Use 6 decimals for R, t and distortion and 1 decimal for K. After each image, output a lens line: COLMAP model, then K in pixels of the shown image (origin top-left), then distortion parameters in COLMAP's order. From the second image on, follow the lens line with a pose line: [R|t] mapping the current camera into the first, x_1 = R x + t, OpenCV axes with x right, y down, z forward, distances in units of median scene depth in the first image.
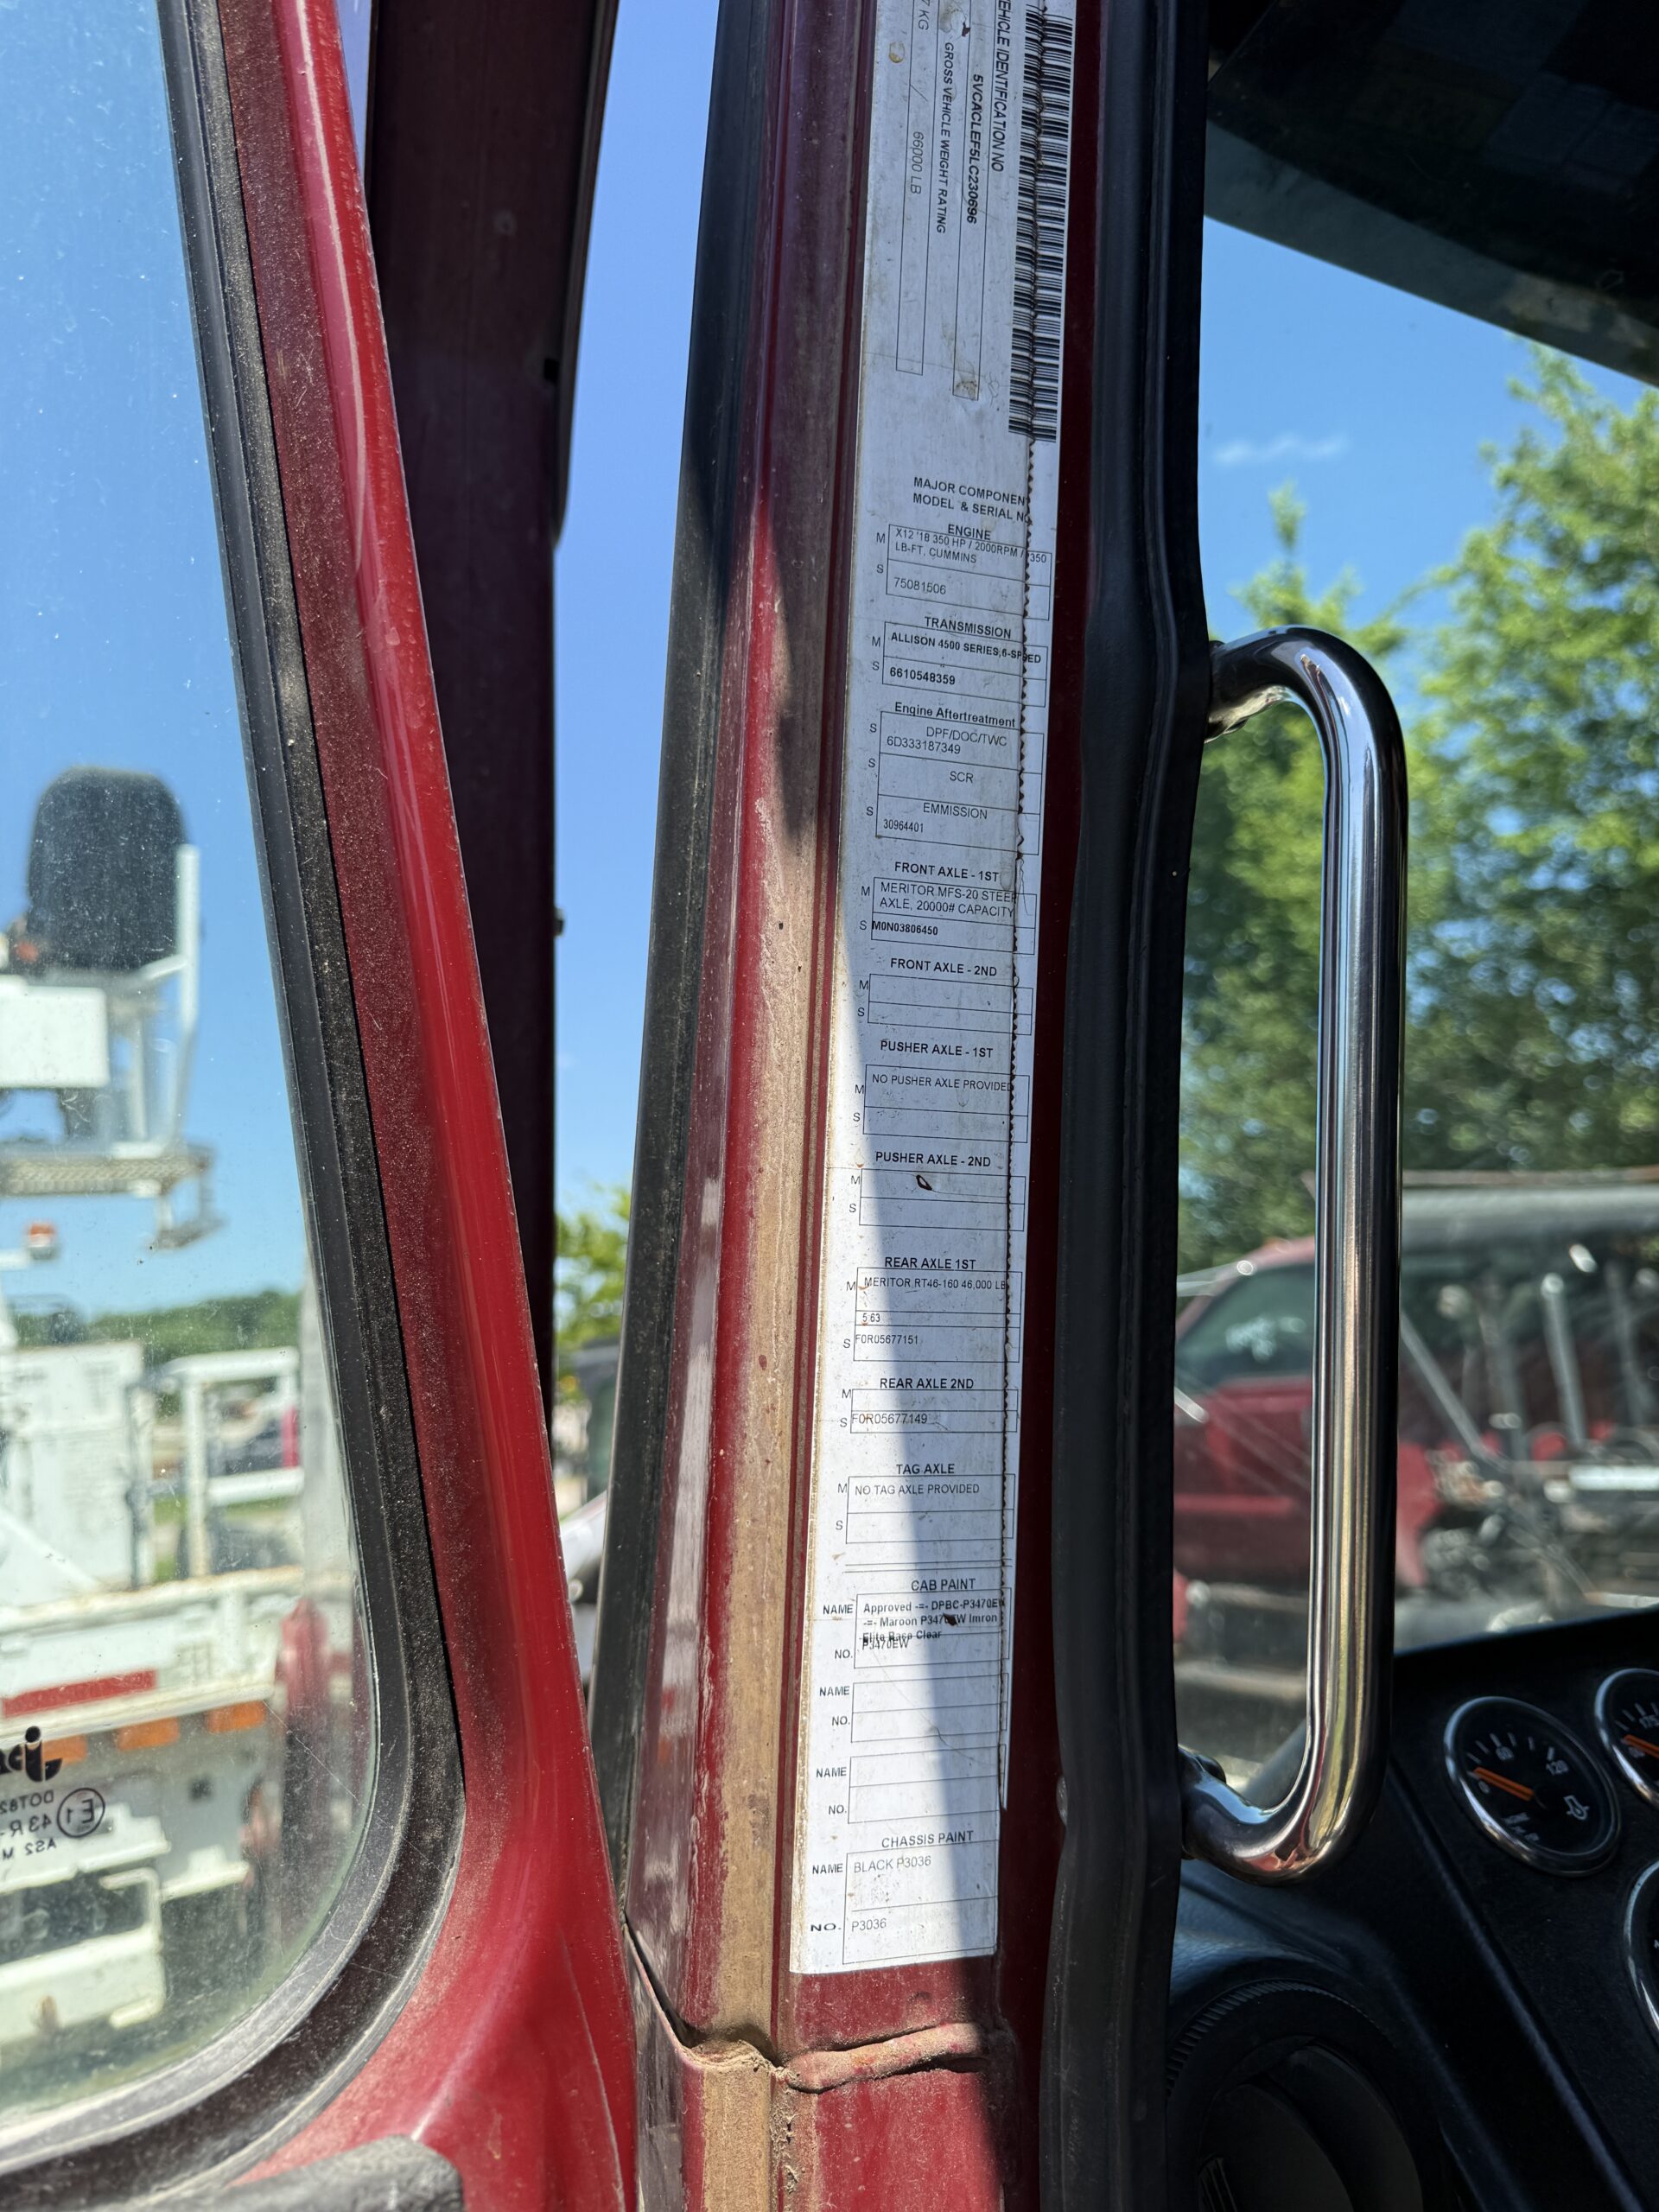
lens RADIAL K [[1561.6, 0, 829.0], [0, 1561.6, 1111.8], [0, 0, 1]] dist [0.007205, -0.014990]
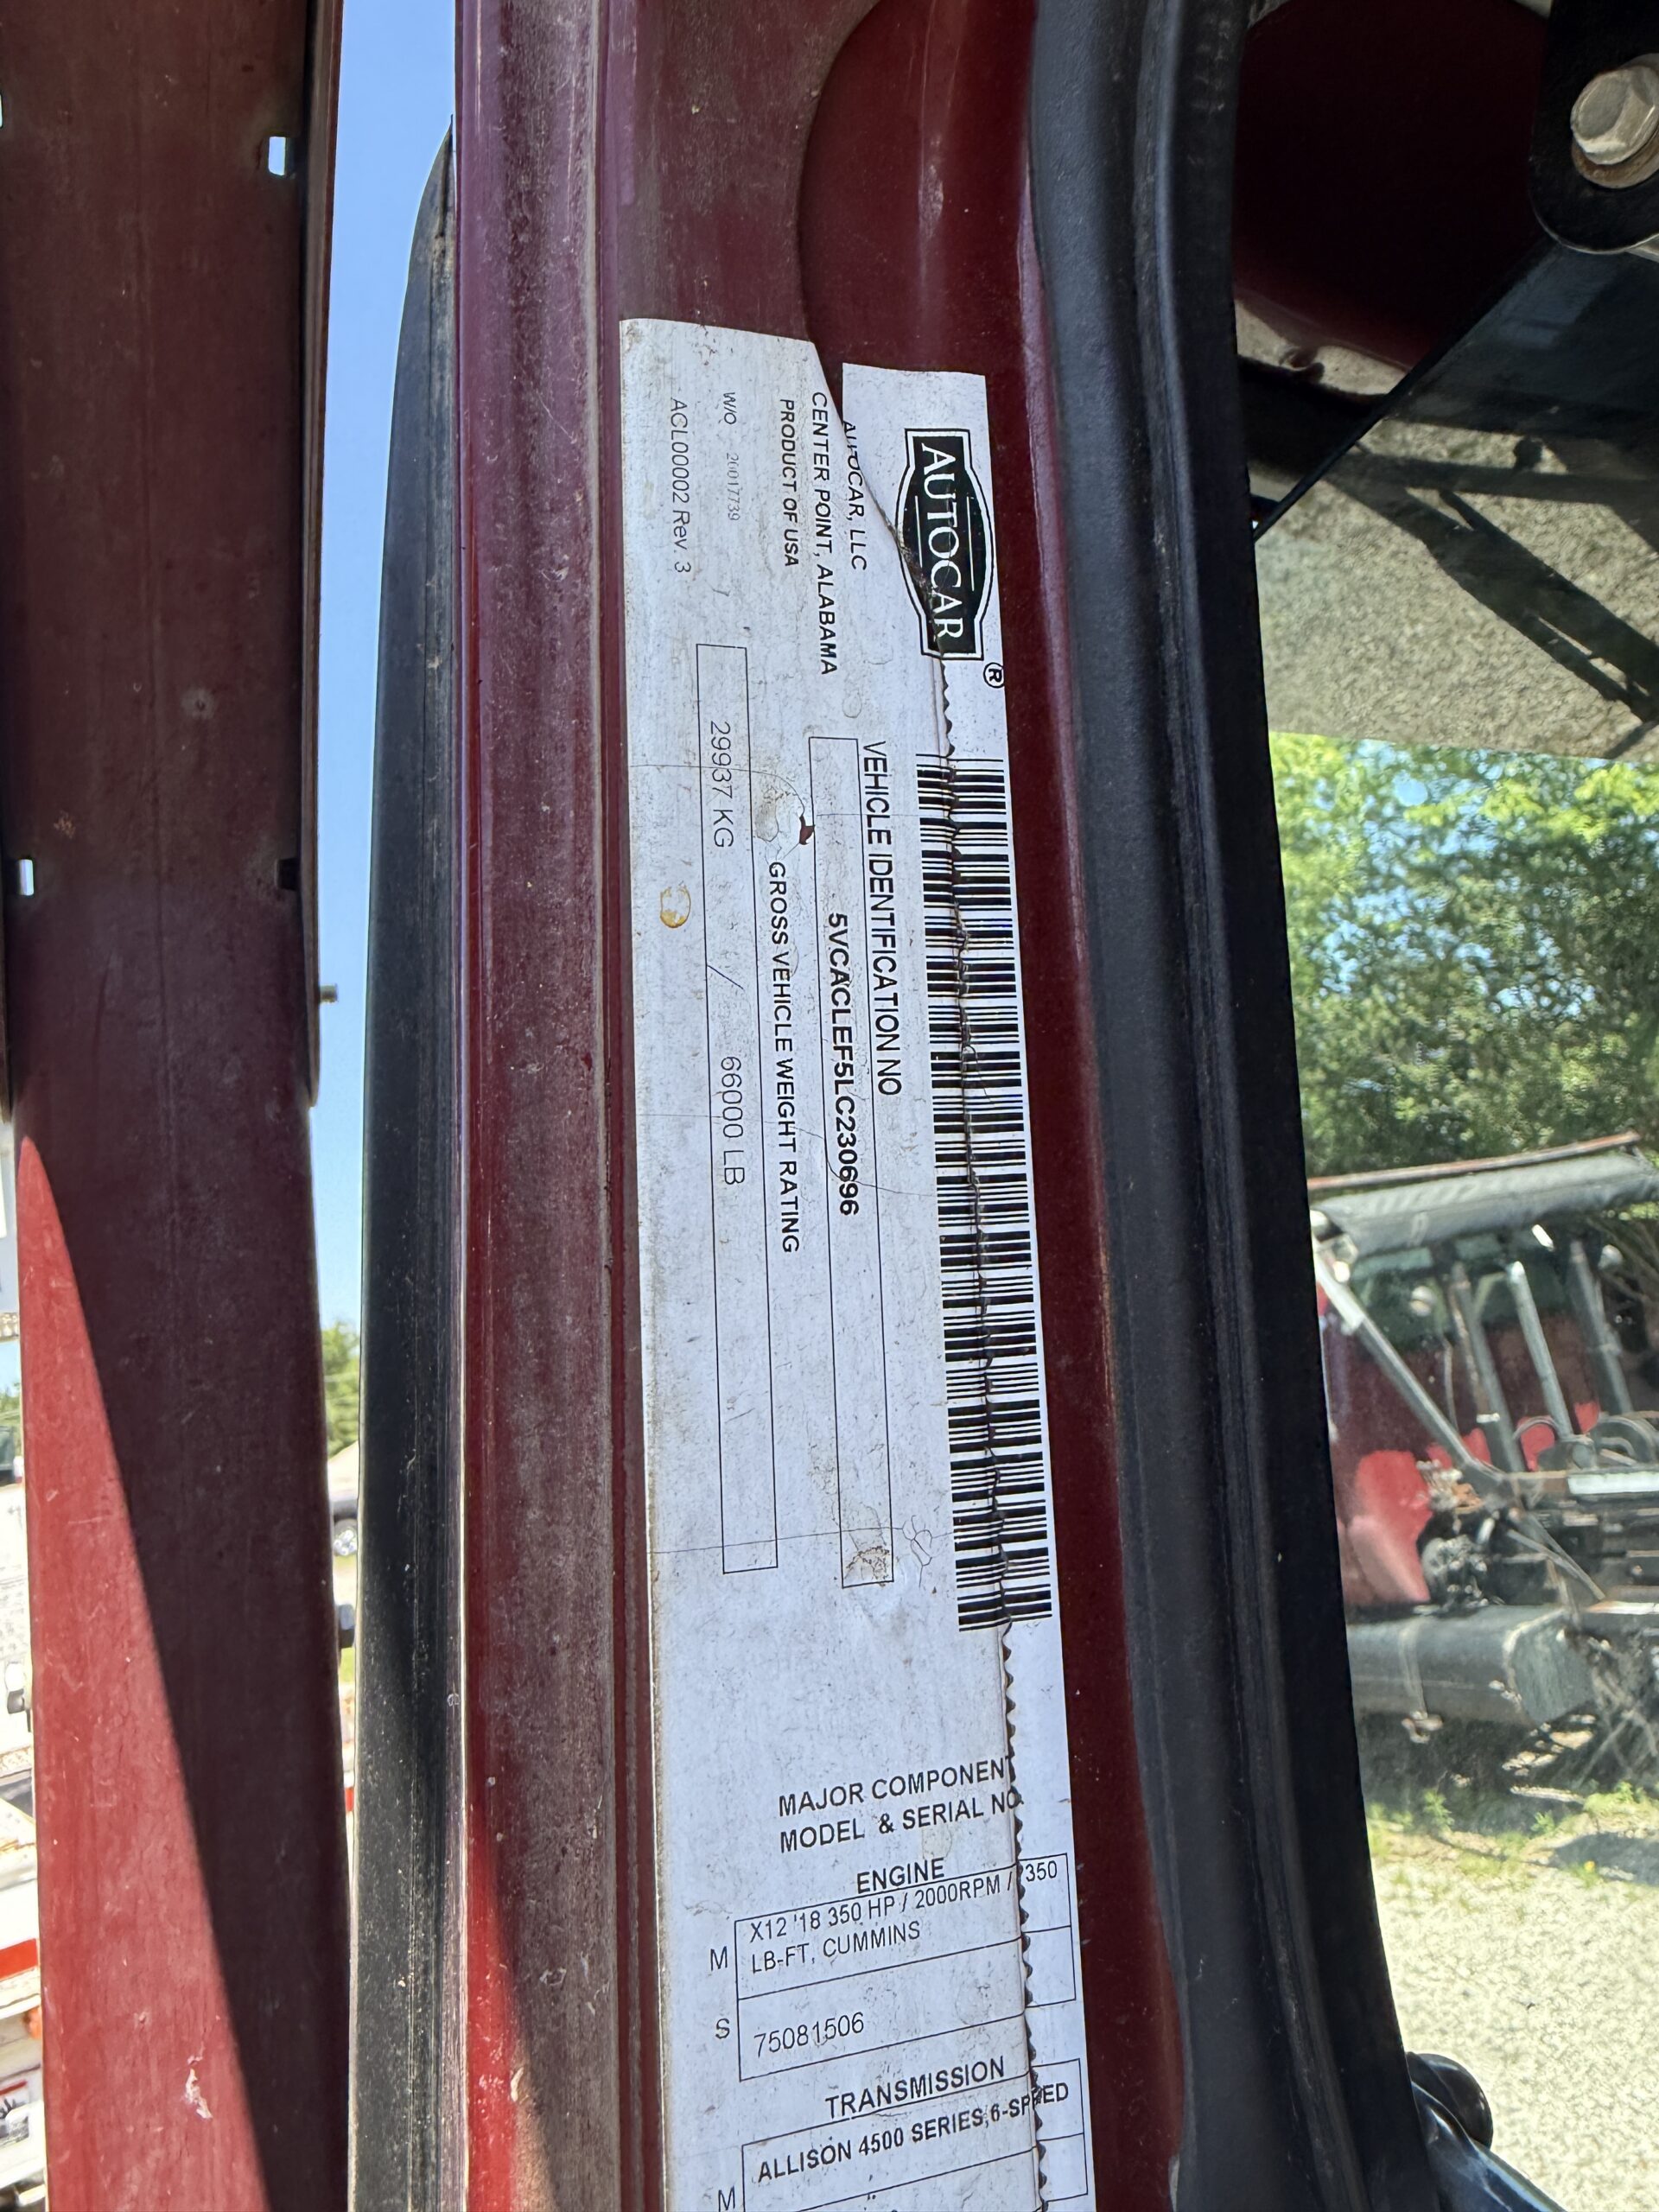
lens RADIAL K [[1561.6, 0, 836.6], [0, 1561.6, 1022.6], [0, 0, 1]] dist [0.007205, -0.014990]
pose [[0.995494, -0.084721, 0.042603, 0.070723], [0.087483, 0.993856, -0.067798, -0.598214], [-0.036597, 0.071219, 0.996789, 0.487486]]
